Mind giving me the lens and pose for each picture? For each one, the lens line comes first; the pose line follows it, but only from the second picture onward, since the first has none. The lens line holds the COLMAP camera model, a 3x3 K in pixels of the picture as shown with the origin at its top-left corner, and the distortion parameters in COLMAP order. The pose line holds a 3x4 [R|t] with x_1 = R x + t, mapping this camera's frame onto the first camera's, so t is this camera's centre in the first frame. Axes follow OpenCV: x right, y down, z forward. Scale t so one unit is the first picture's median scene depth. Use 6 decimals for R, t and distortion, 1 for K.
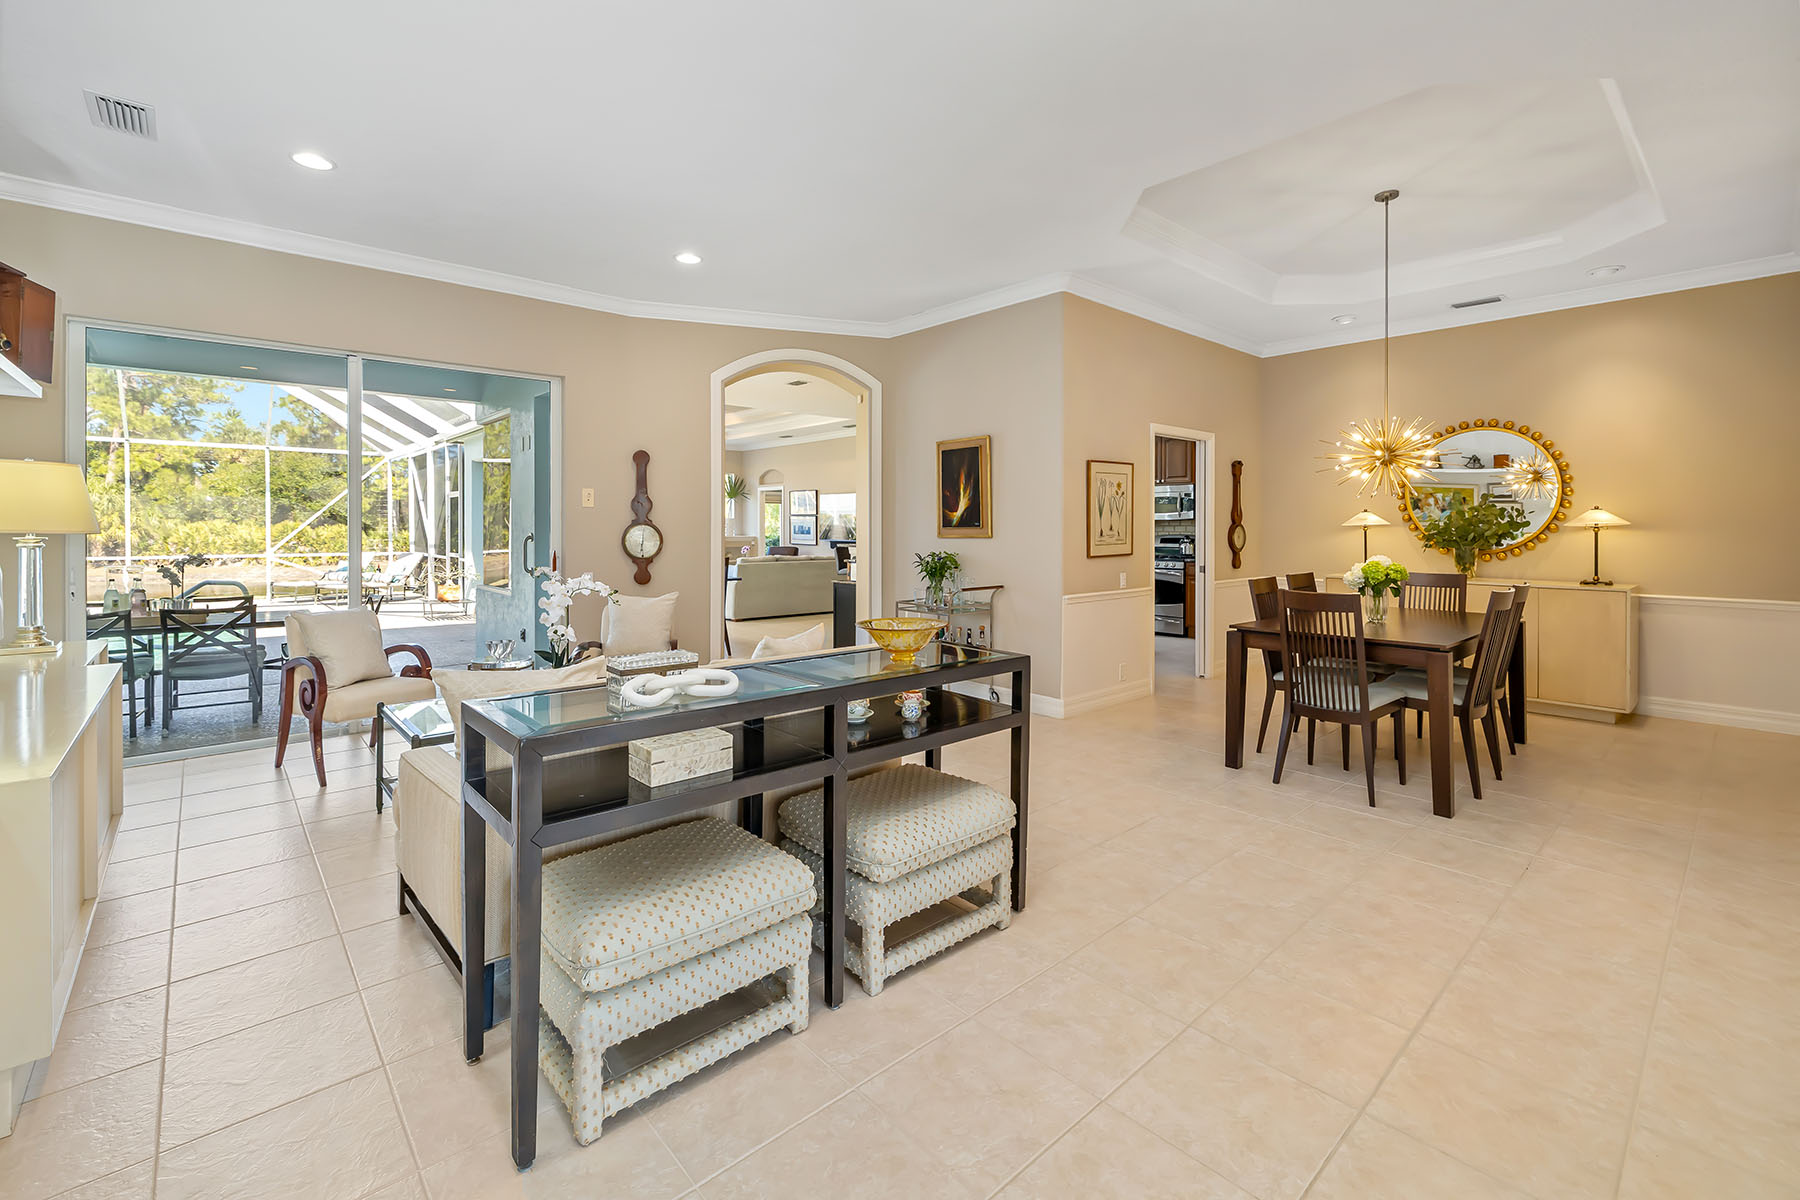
lens RADIAL K [[776.6, 0, 891.4], [0, 776.6, 531.6], [0, 0, 1]] dist [0.001445, 0.000079]
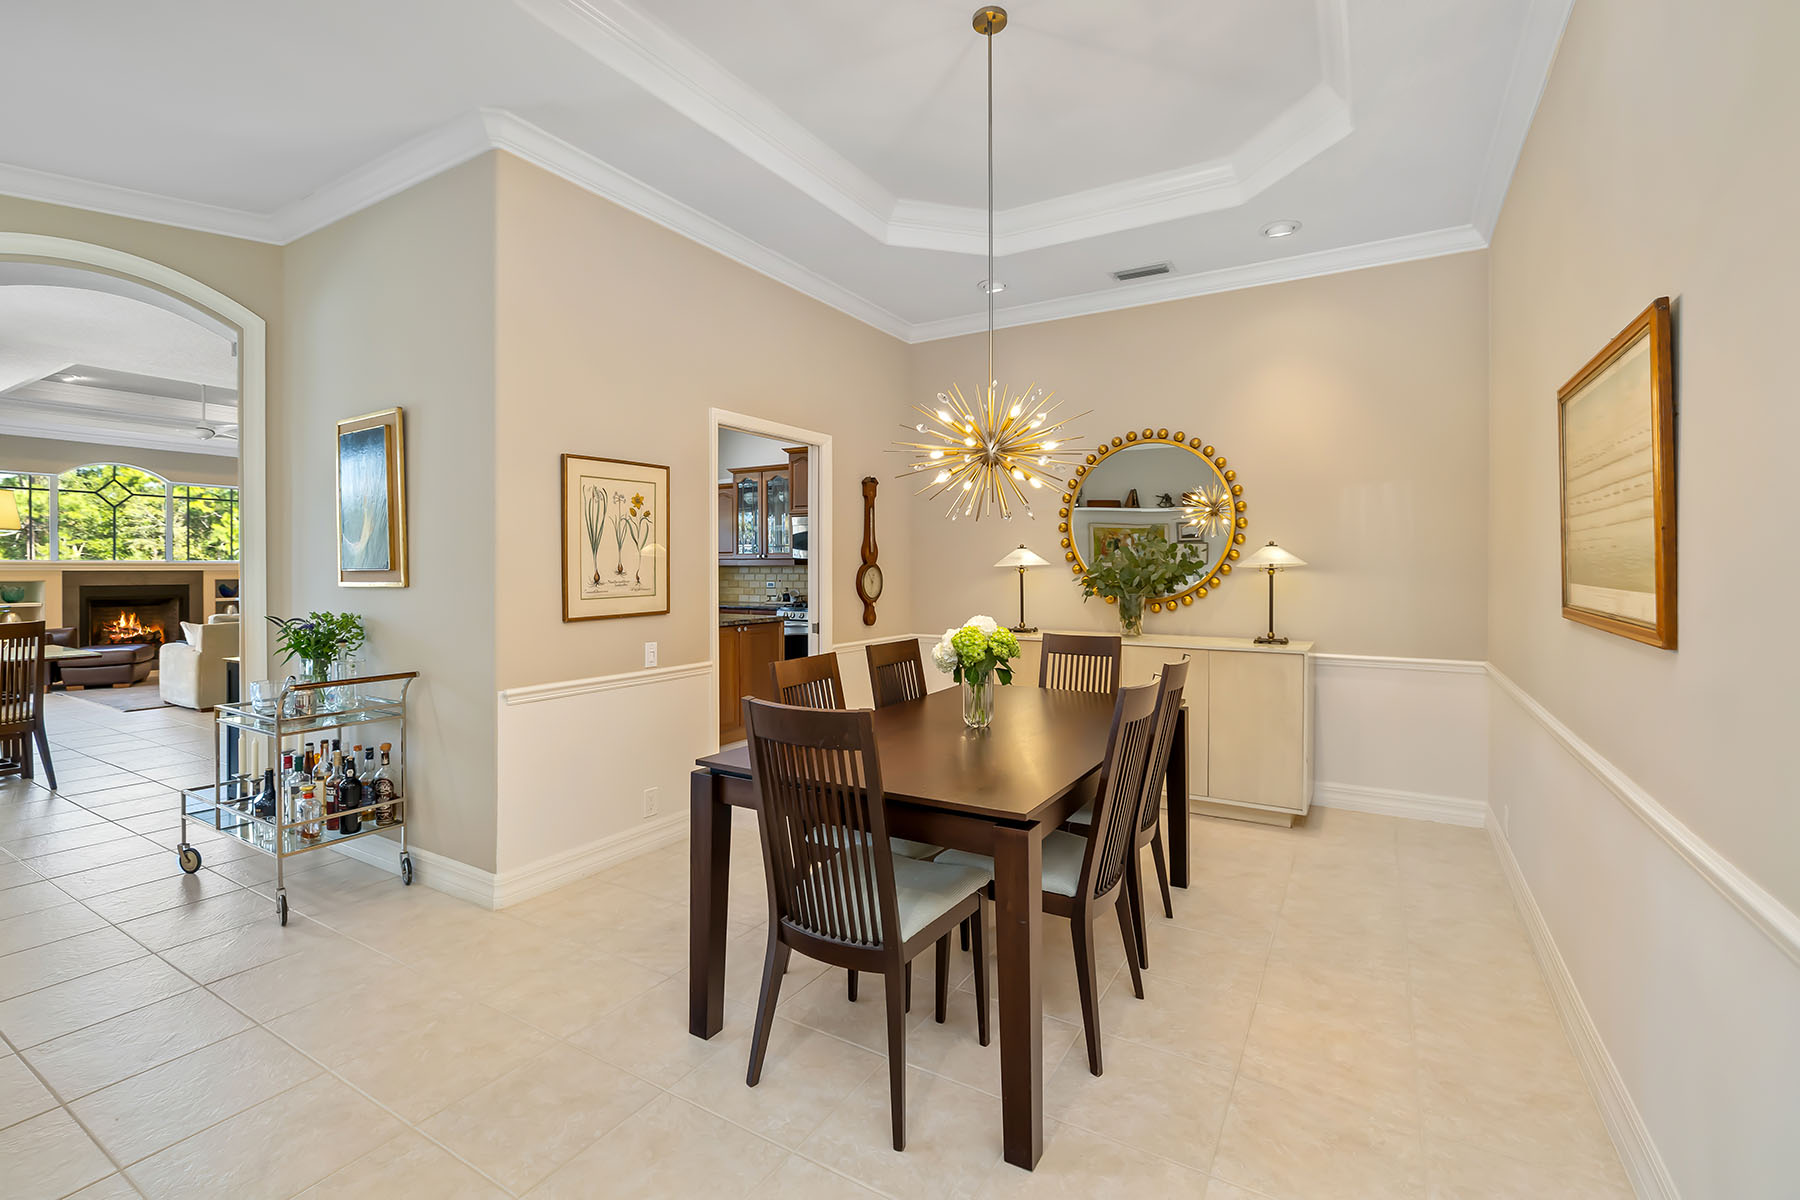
lens RADIAL K [[808.7, 0, 895.5], [0, 808.7, 575.2], [0, 0, 1]] dist [-0.016190, -0.000093]
pose [[0.953930, -0.002584, 0.300017, 0.296224], [0.001534, 0.999992, 0.003734, -0.002683], [-0.300024, -0.003102, 0.953927, 0.332663]]
